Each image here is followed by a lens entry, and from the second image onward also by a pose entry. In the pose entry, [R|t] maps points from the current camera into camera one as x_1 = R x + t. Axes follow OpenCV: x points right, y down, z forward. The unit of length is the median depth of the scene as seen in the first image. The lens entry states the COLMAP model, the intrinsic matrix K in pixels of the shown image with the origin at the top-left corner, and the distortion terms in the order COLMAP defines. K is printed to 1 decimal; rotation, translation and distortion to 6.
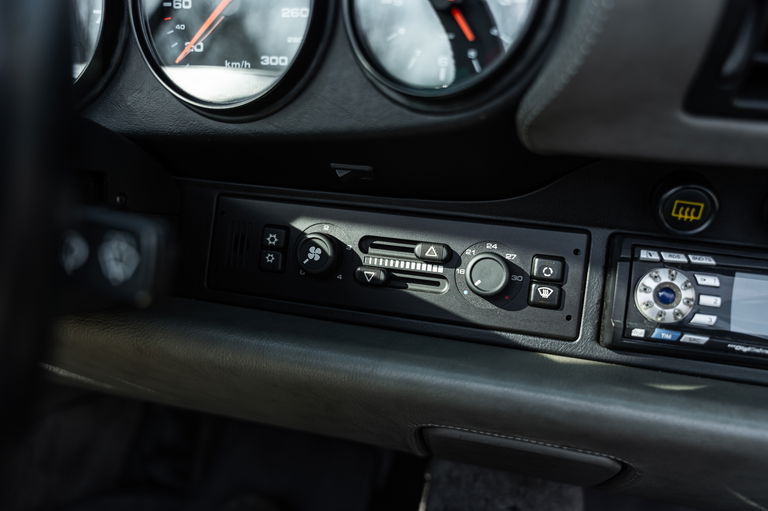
lens RADIAL K [[567.5, 0, 384.0], [0, 567.5, 255.5], [0, 0, 1]] dist [0.033269, 0.000670]
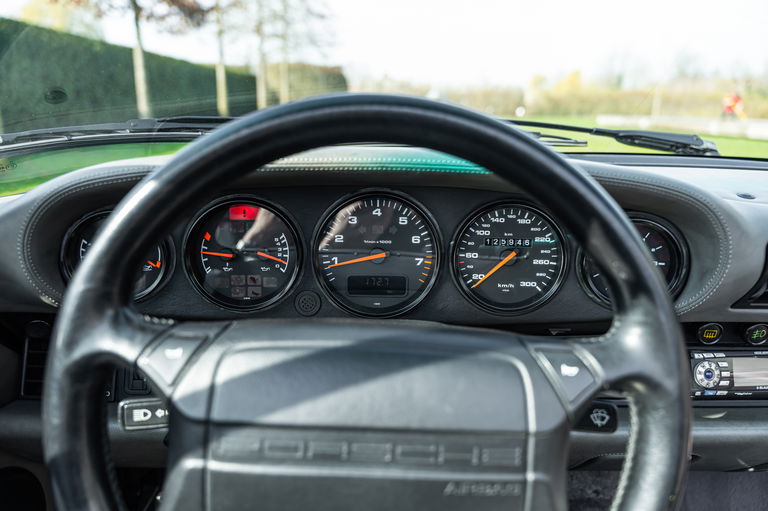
lens RADIAL K [[502.1, 0, 384.0], [0, 502.1, 255.5], [0, 0, 1]] dist [-0.005055, -0.005630]
pose [[0.967881, -0.092623, 0.233724, -1.060818], [0.104330, 0.993809, -0.038204, -0.421153], [-0.228738, 0.061361, 0.971552, -0.552969]]
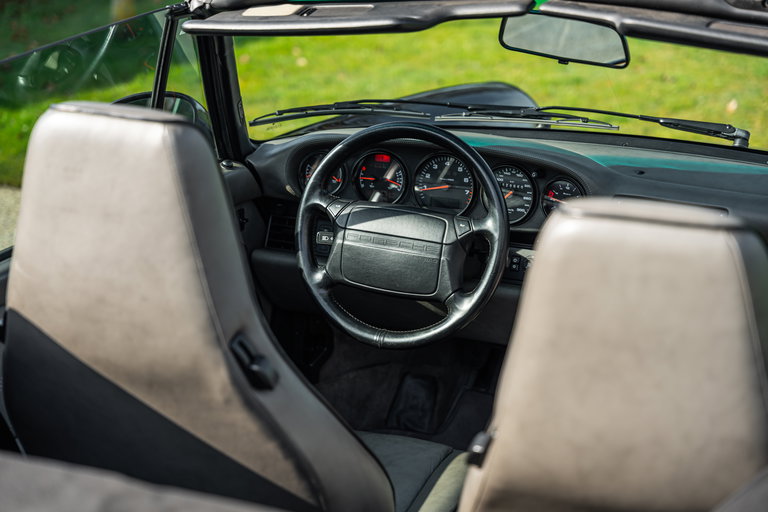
lens RADIAL K [[1482.0, 0, 384.0], [0, 1482.0, 256.0], [0, 0, 1]] dist [0.045944, 0.180235]
pose [[0.983779, 0.020736, -0.178180, 0.624312], [-0.030558, 0.998150, -0.052555, 0.460424], [0.176760, 0.057148, 0.982593, -8.207153]]
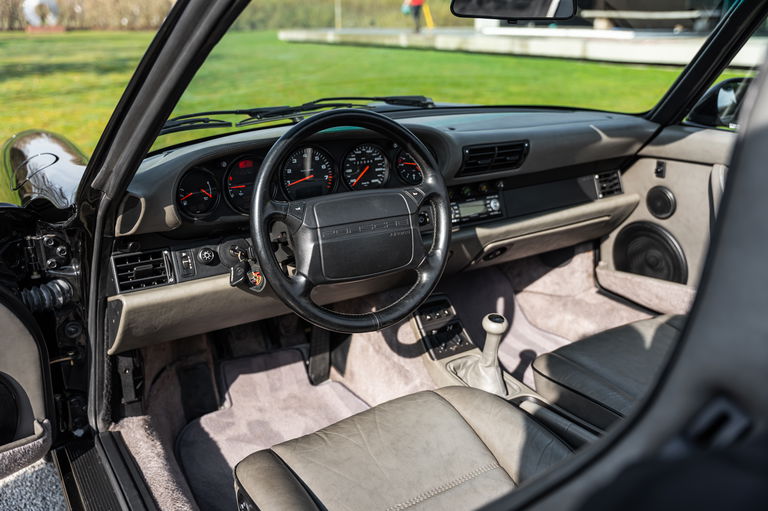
lens RADIAL K [[711.2, 0, 384.0], [0, 711.2, 255.5], [0, 0, 1]] dist [-0.012876, -0.001805]
pose [[0.695171, -0.270074, 0.666181, -3.725851], [0.276471, 0.955906, 0.099029, -0.312447], [-0.663551, 0.115338, 0.739187, -2.783089]]
